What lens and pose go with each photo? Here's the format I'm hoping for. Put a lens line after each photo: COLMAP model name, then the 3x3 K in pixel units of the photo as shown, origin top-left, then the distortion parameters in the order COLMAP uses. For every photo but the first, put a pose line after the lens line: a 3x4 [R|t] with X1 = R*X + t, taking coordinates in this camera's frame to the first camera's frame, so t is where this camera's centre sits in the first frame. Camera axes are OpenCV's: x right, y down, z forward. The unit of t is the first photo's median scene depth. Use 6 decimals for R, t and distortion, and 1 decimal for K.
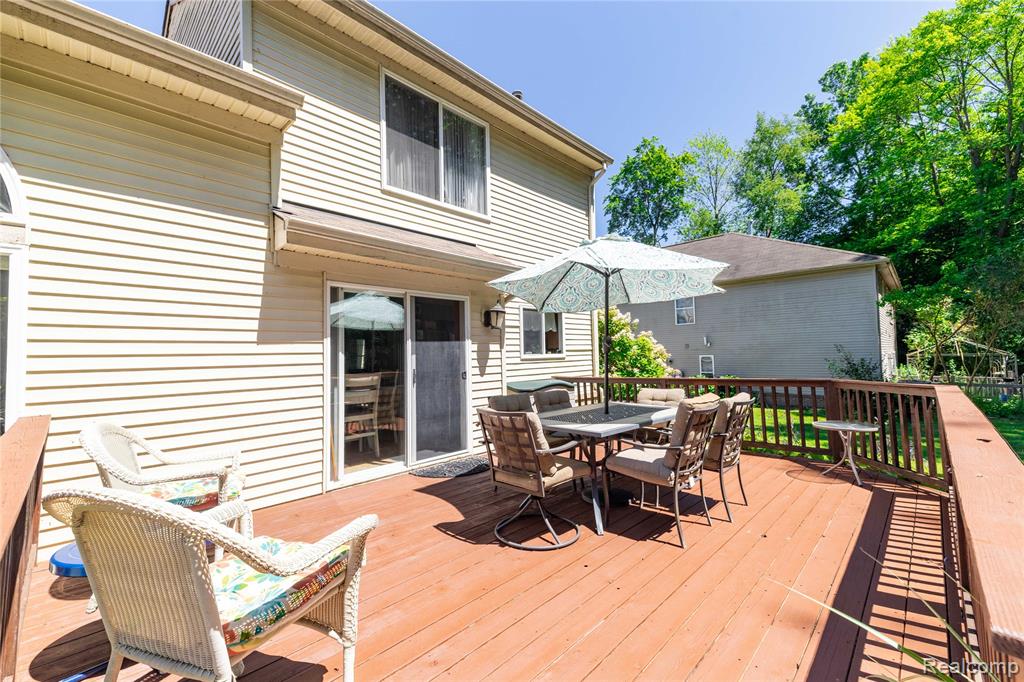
lens RADIAL K [[427.5, 0, 512.0], [0, 427.5, 341.0], [0, 0, 1]] dist [0.001187, 0.000025]
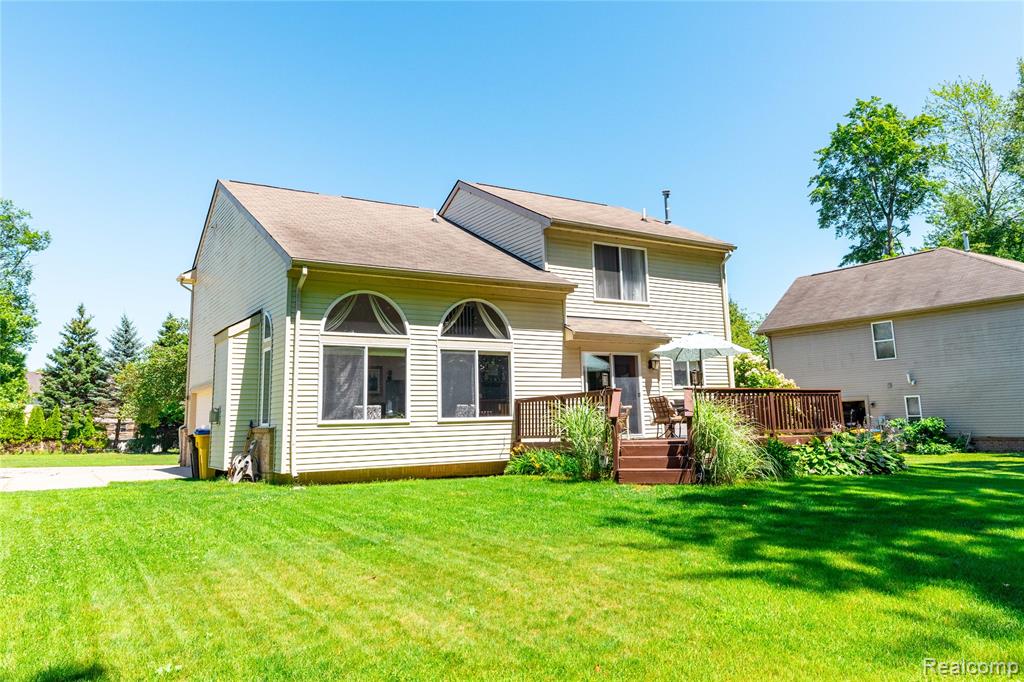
lens RADIAL K [[739.8, 0, 510.3], [0, 739.8, 297.4], [0, 0, 1]] dist [0.003444, 0.001179]
pose [[0.971129, -0.043245, -0.234602, 0.099259], [0.013428, 0.991782, -0.127233, 0.049326], [0.238176, 0.120410, 0.963729, -1.899114]]
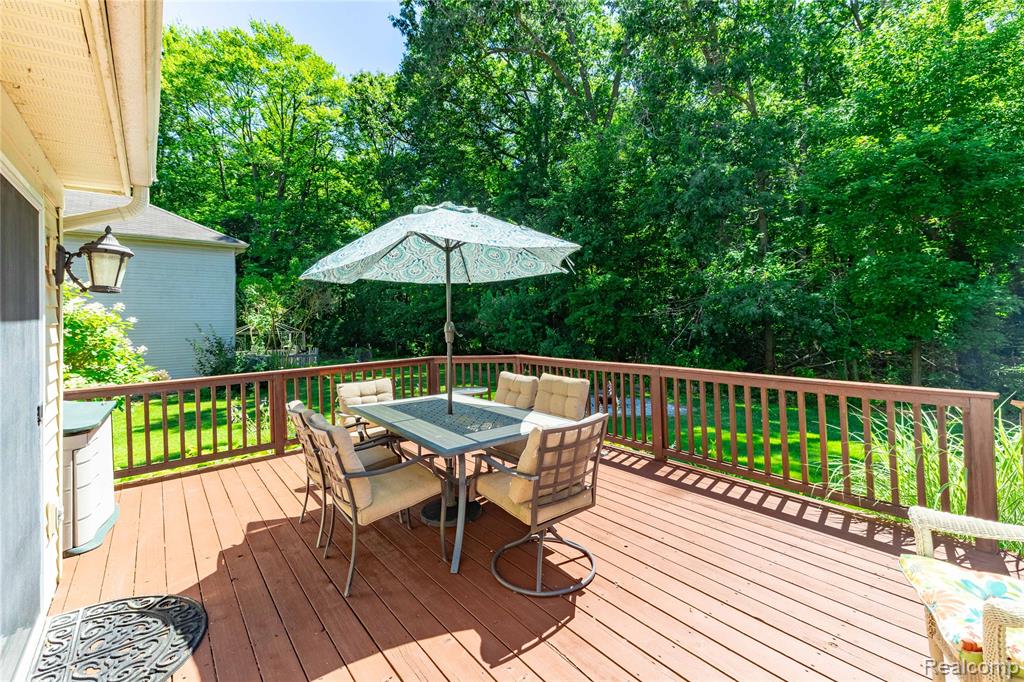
lens RADIAL K [[459.2, 0, 506.6], [0, 459.2, 322.0], [0, 0, 1]] dist [0.002414, 0.000137]
pose [[0.141327, 0.016208, 0.989830, -0.366602], [-0.025577, 0.999592, -0.012716, -0.000743], [-0.989633, -0.023520, 0.141684, 0.430620]]
